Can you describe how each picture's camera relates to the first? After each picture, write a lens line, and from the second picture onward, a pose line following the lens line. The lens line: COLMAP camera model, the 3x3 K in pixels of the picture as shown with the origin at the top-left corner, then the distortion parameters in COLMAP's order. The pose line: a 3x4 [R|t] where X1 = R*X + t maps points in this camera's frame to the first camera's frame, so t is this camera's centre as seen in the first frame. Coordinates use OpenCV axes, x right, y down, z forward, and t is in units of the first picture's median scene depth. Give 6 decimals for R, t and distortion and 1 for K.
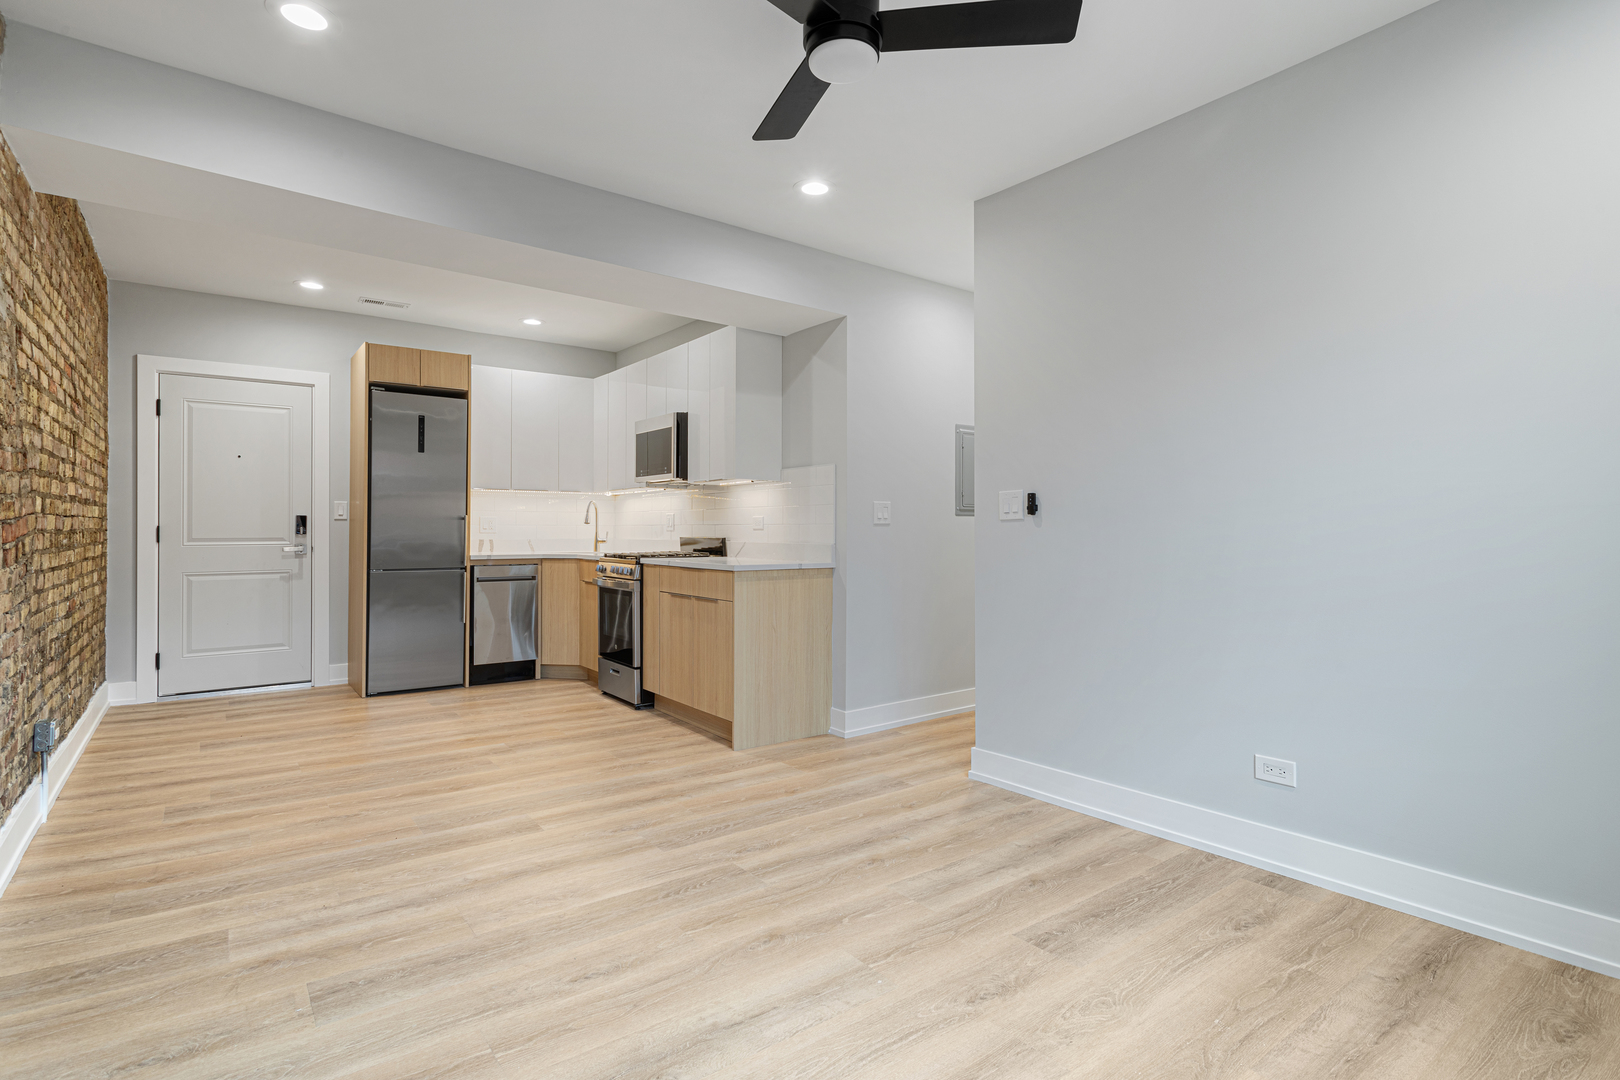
lens RADIAL K [[777.0, 0, 815.1], [0, 777.0, 530.9], [0, 0, 1]] dist [0.001050, 0.000628]
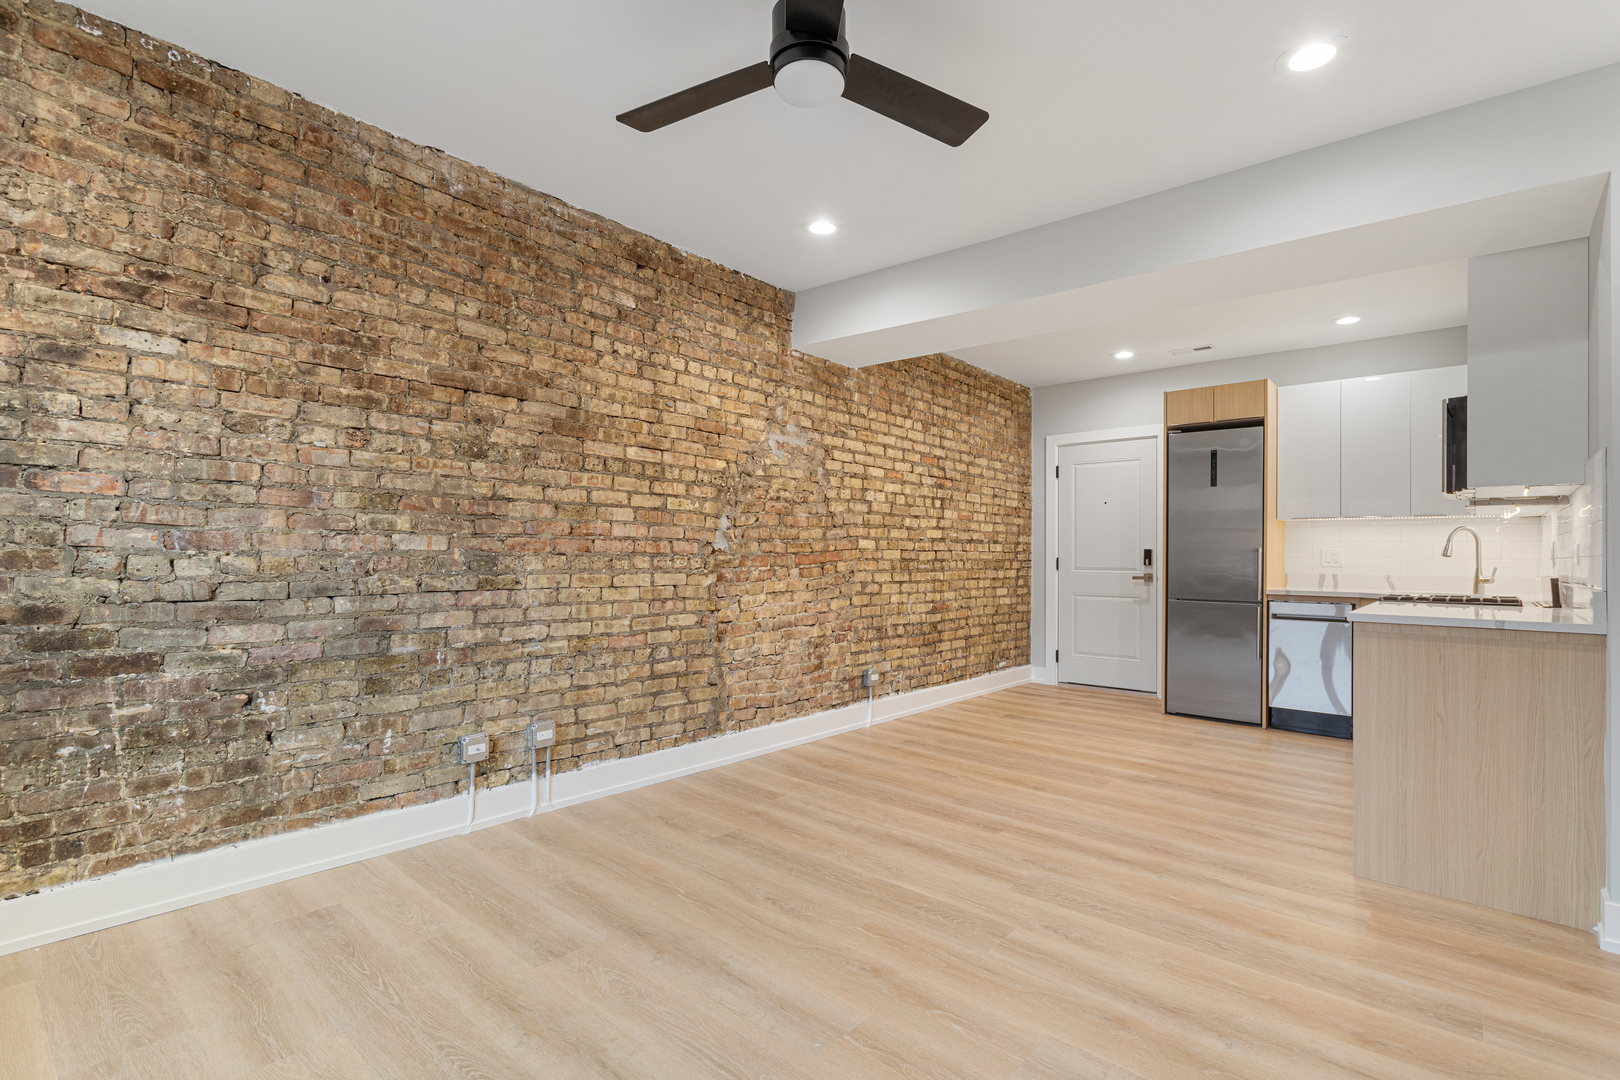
lens RADIAL K [[777.0, 0, 865.6], [0, 777.0, 559.9], [0, 0, 1]] dist [0.001050, 0.000628]
pose [[0.238166, 0.003618, -0.971218, 0.552997], [-0.010789, 0.999941, 0.001079, -0.000860], [0.971165, 0.010222, 0.238191, 0.459012]]
